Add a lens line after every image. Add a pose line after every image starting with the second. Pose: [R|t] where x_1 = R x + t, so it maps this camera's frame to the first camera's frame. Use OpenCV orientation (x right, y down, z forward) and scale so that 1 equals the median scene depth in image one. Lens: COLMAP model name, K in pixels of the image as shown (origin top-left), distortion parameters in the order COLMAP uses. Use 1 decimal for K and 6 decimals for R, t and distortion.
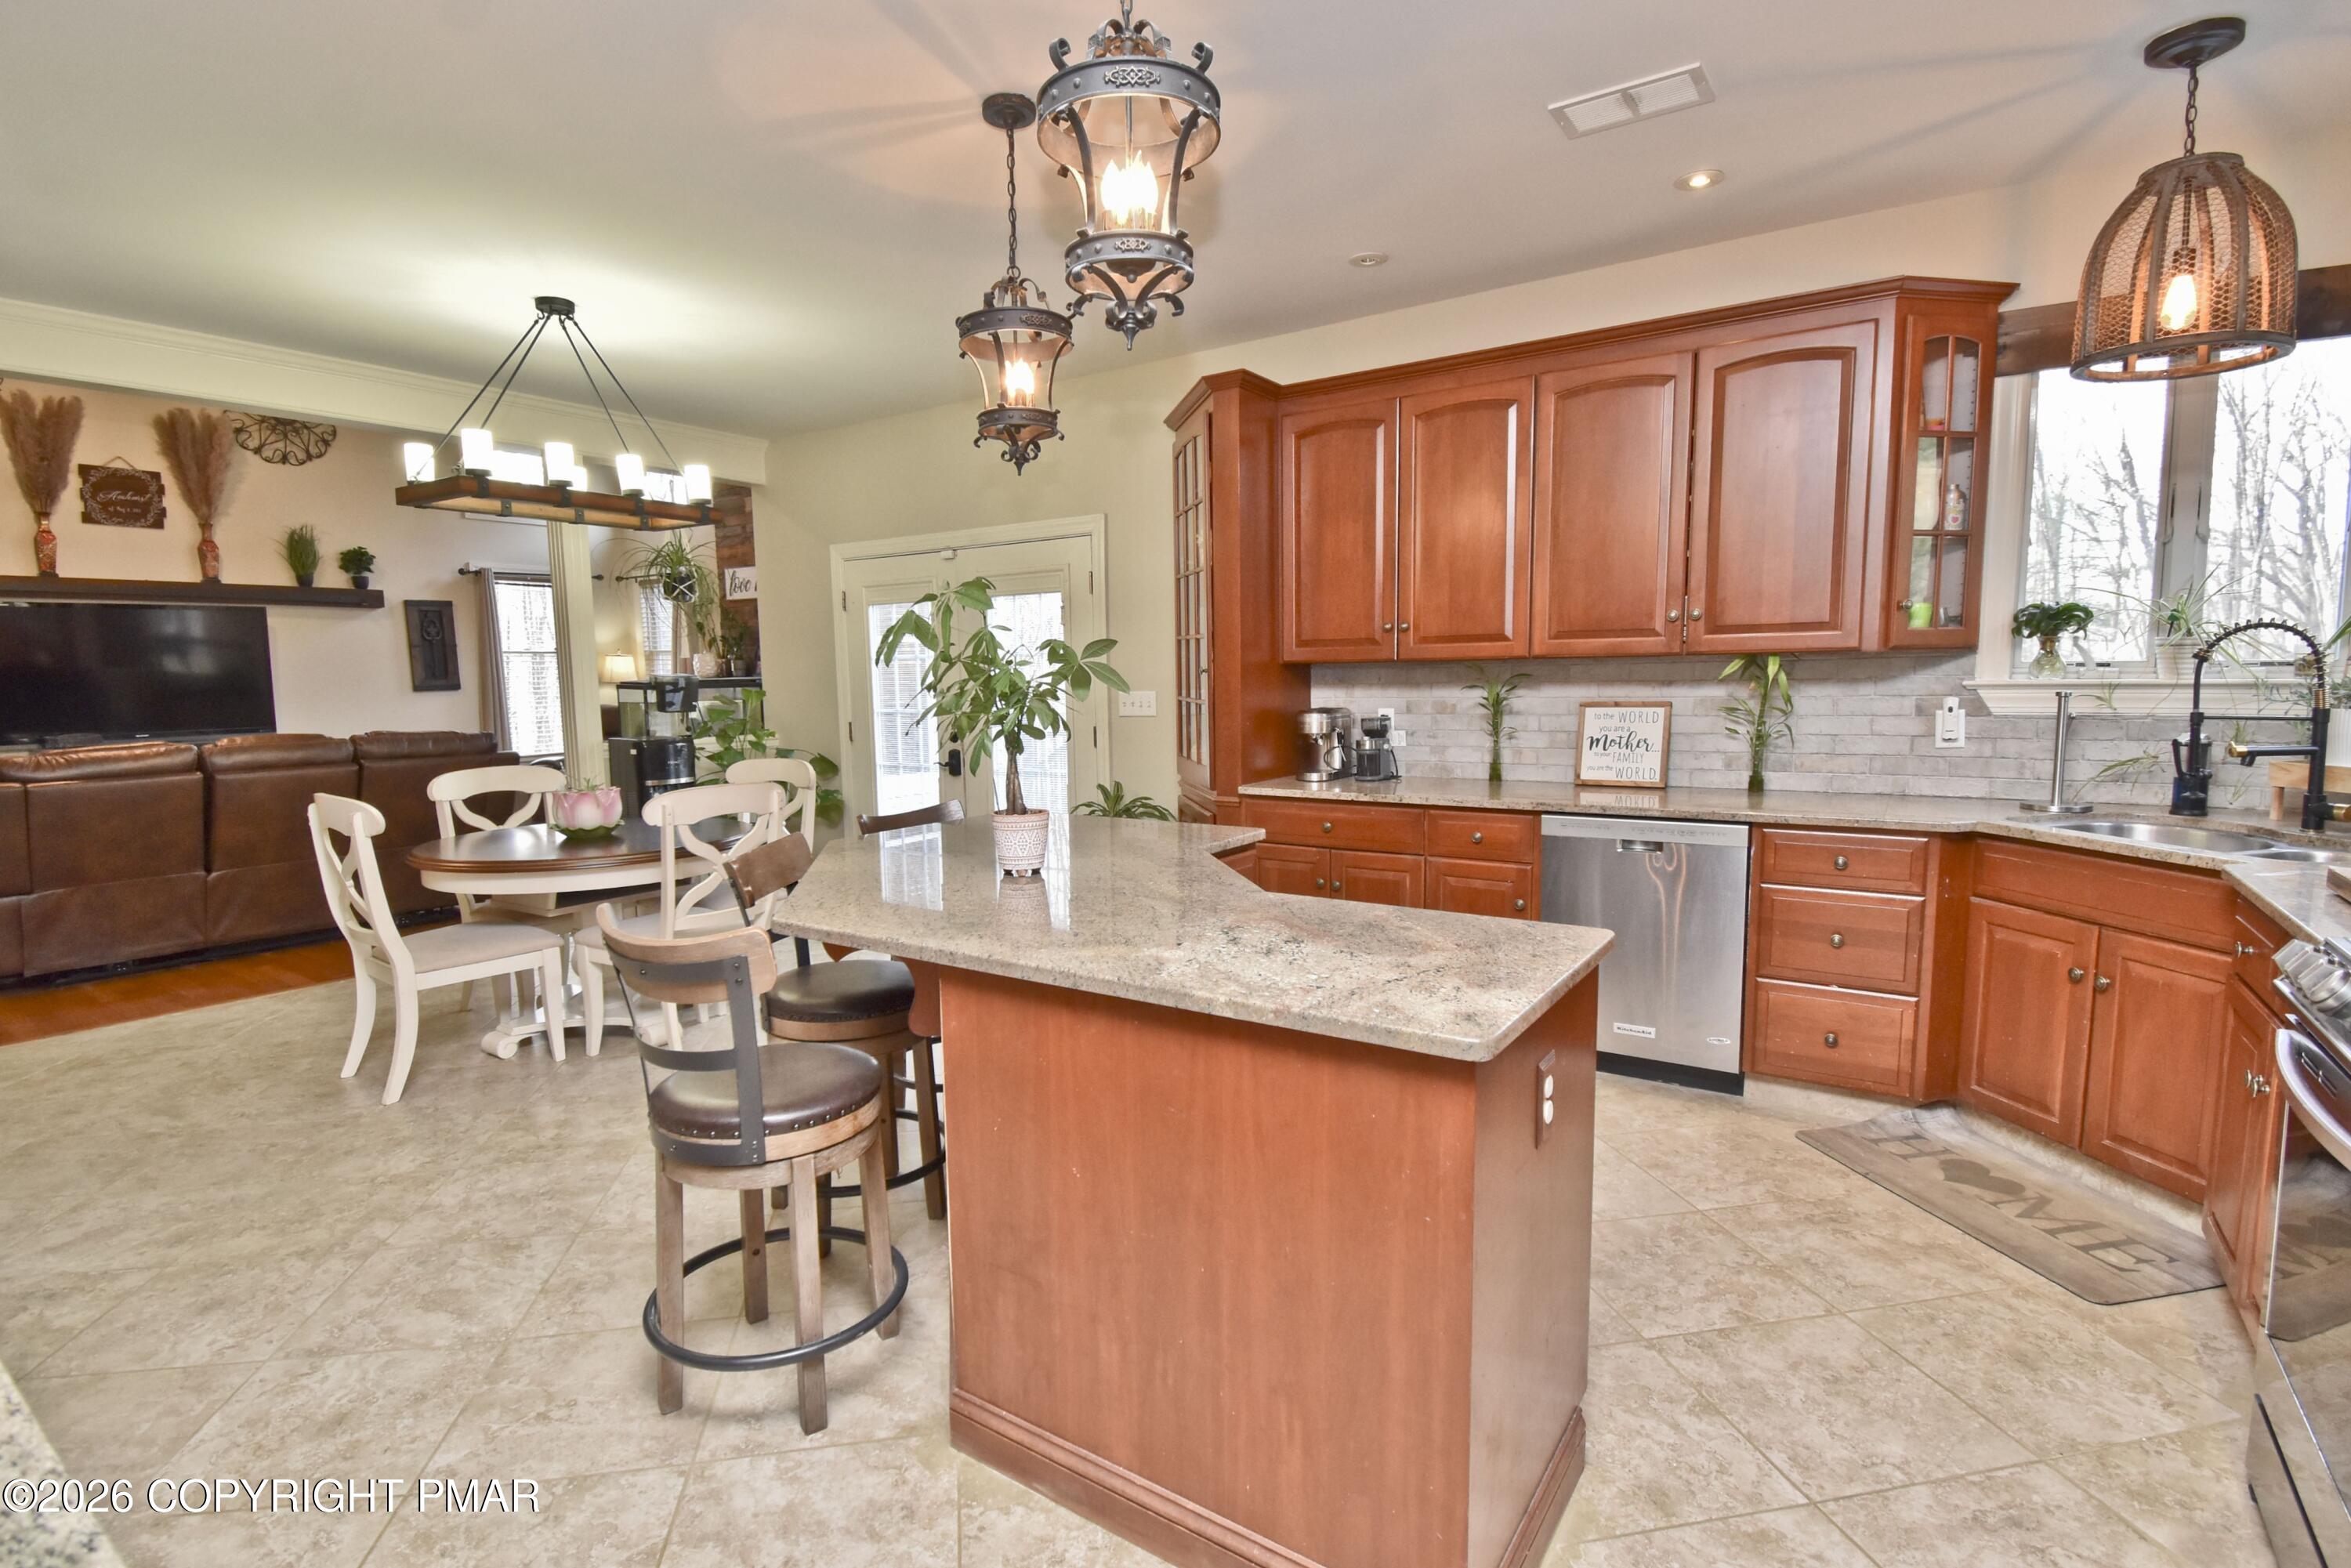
lens RADIAL K [[1117.3, 0, 1145.1], [0, 1117.3, 787.0], [0, 0, 1]] dist [0.019921, -0.027565]
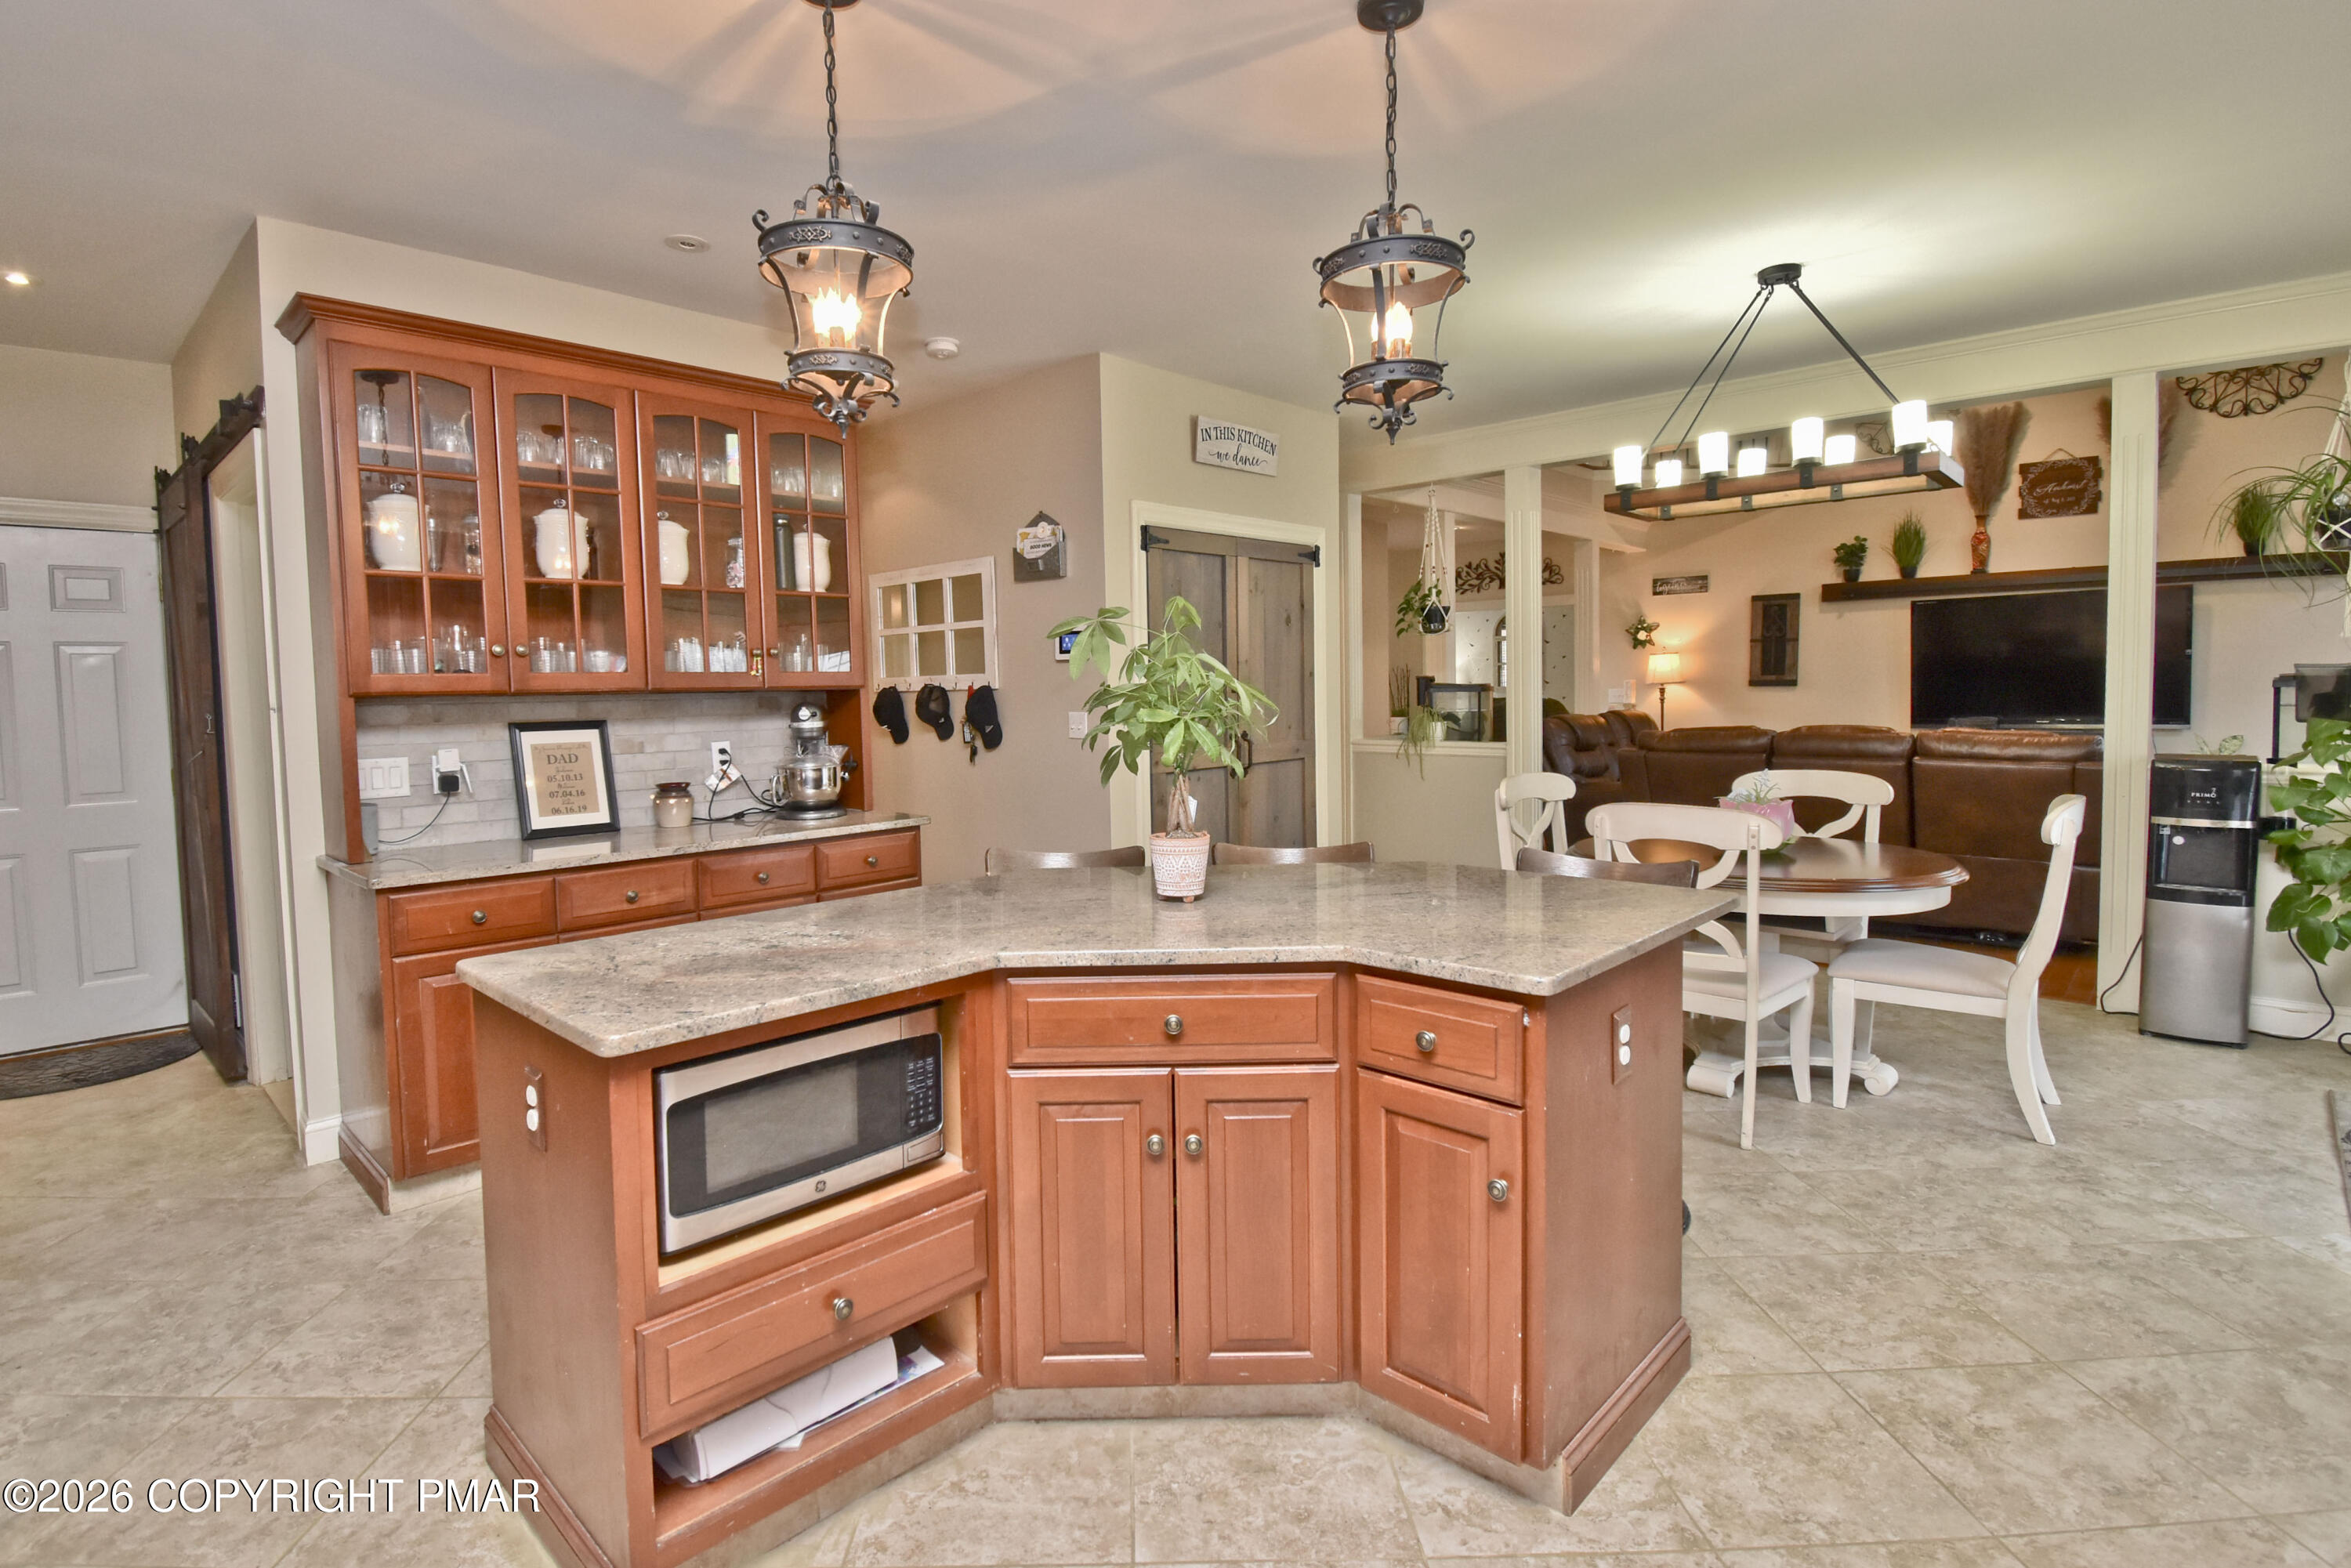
lens RADIAL K [[1135.5, 0, 1123.0], [0, 1135.5, 753.8], [0, 0, 1]] dist [0.020556, -0.026234]
pose [[-0.175664, 0.074592, -0.981620, 0.611981], [-0.080616, 0.992686, 0.089859, -0.097096], [0.981144, 0.094919, -0.168366, 0.801592]]
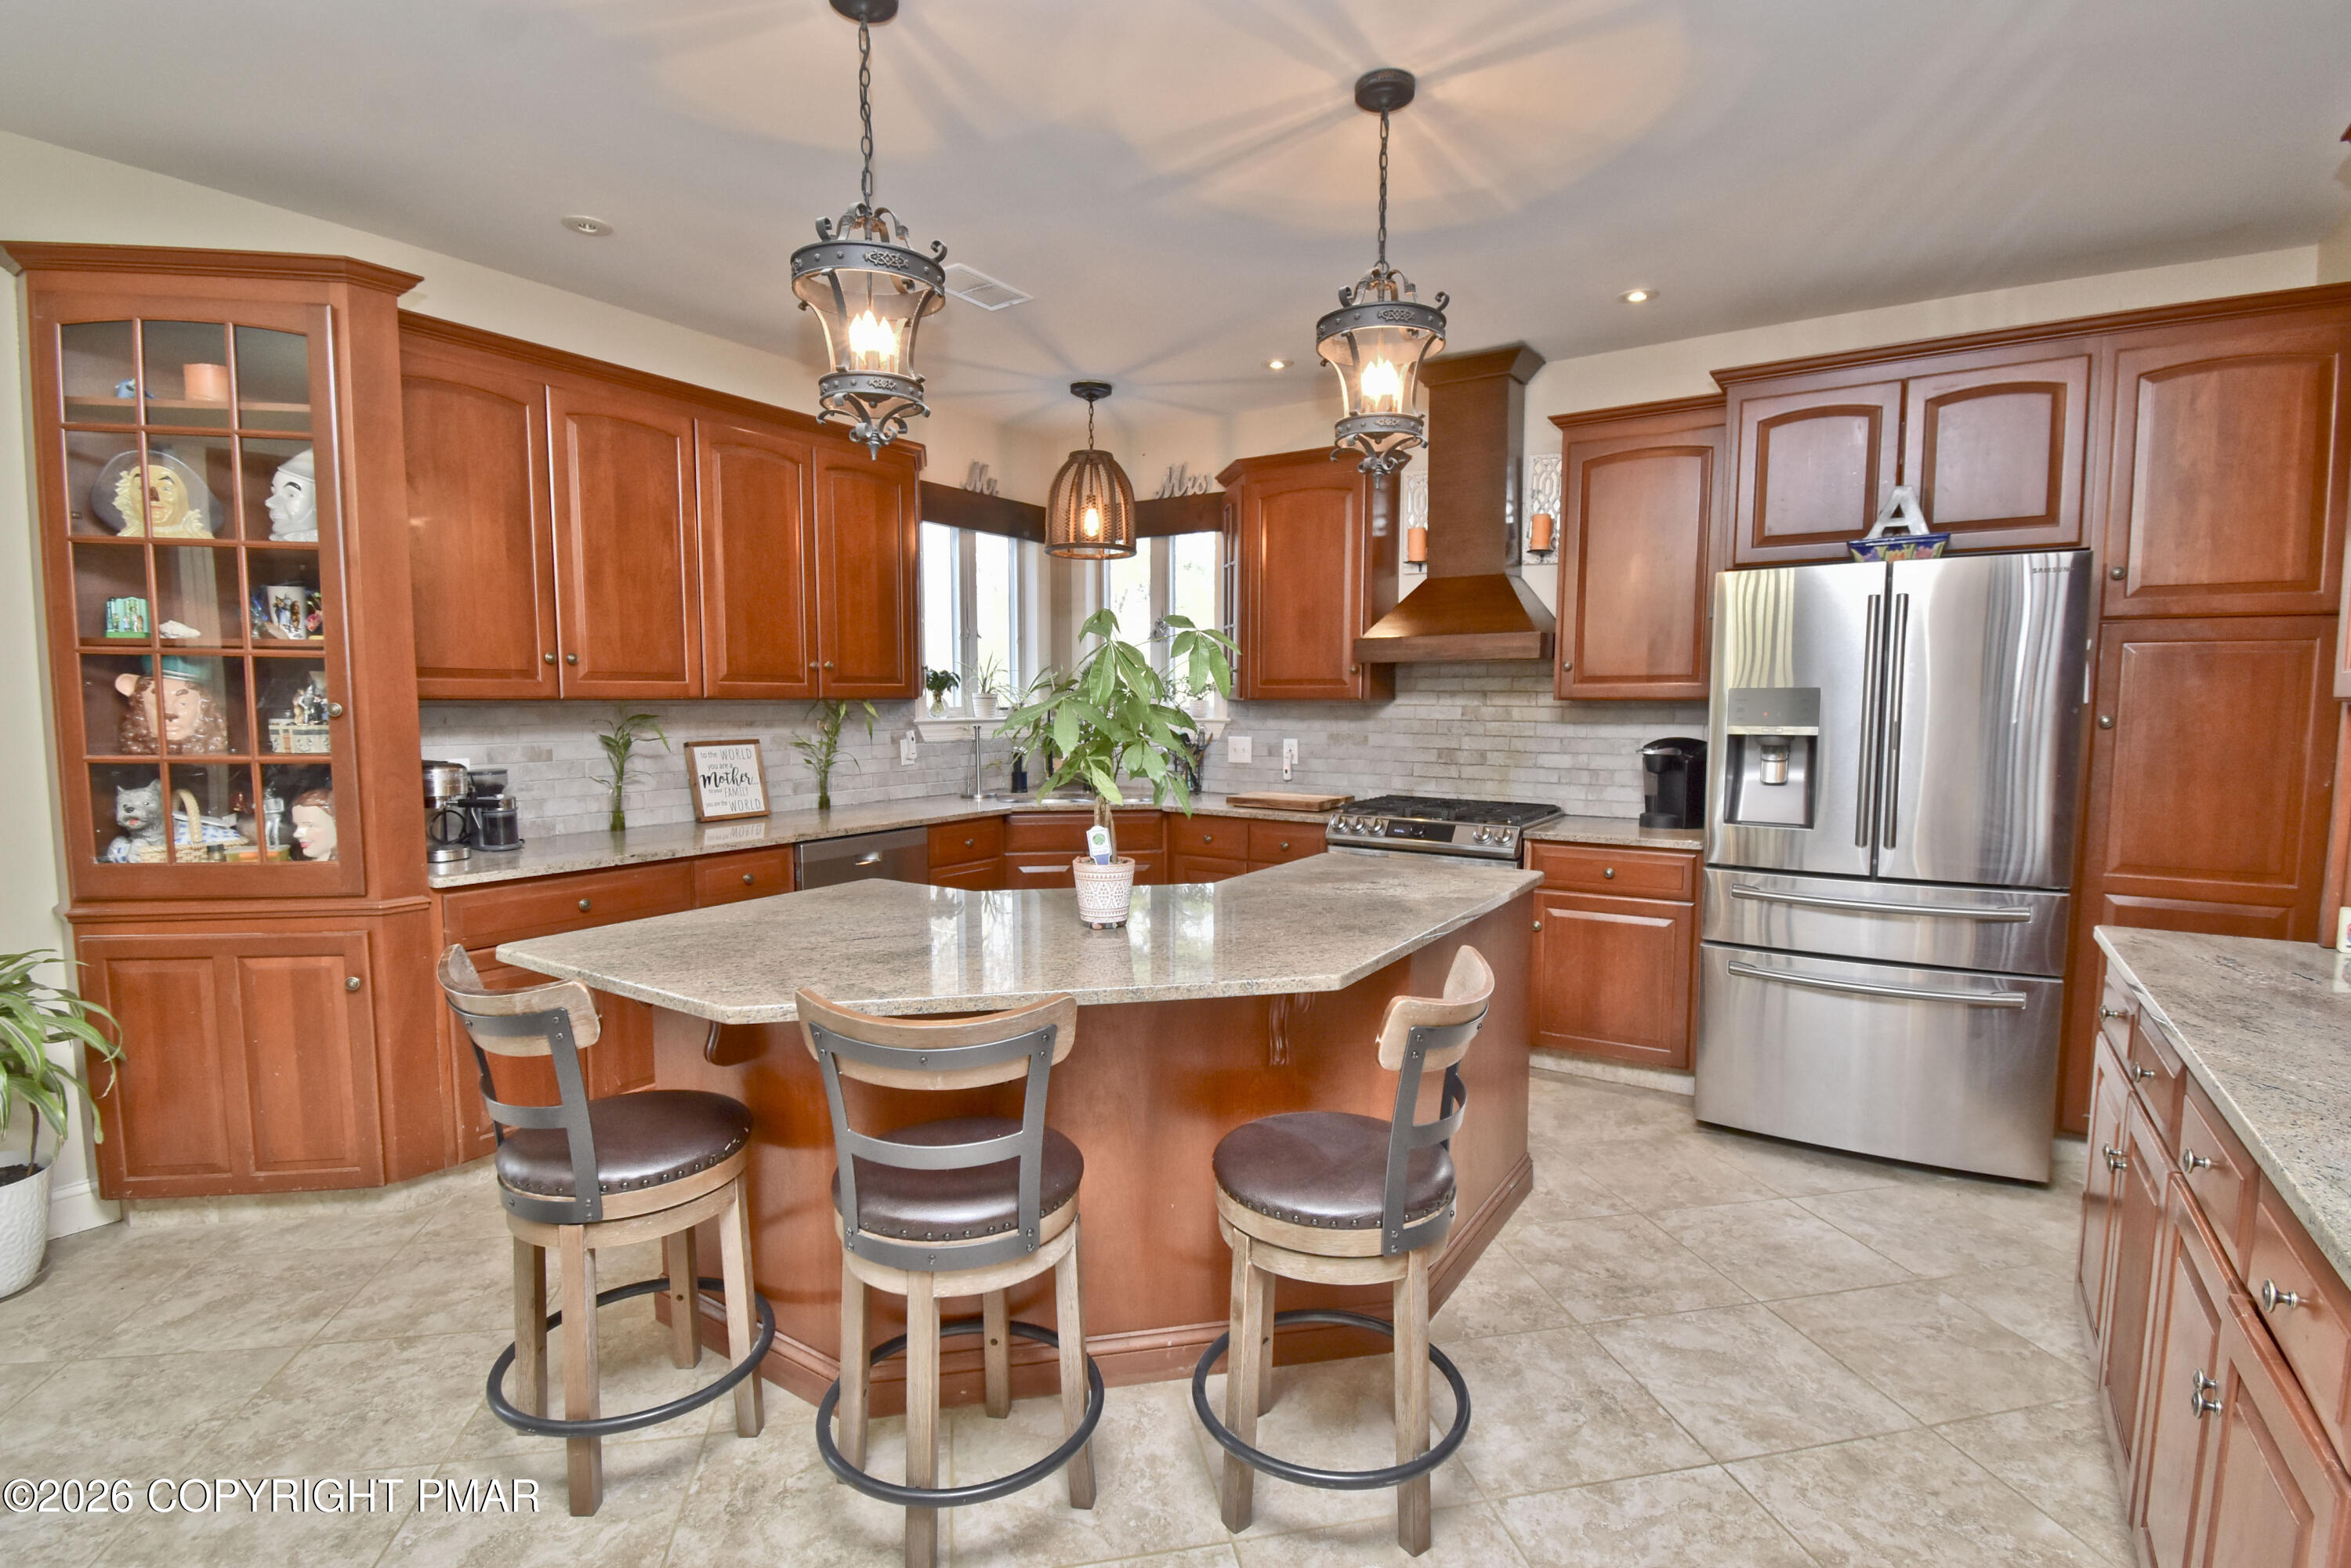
lens RADIAL K [[1097.7, 0, 1176.7], [0, 1097.7, 791.4], [0, 0, 1]] dist [0.012077, -0.000569]
pose [[-0.021896, -0.069765, 0.997323, -0.741998], [0.100690, 0.992336, 0.071626, -0.068967], [-0.994677, 0.101989, -0.014703, 0.680559]]
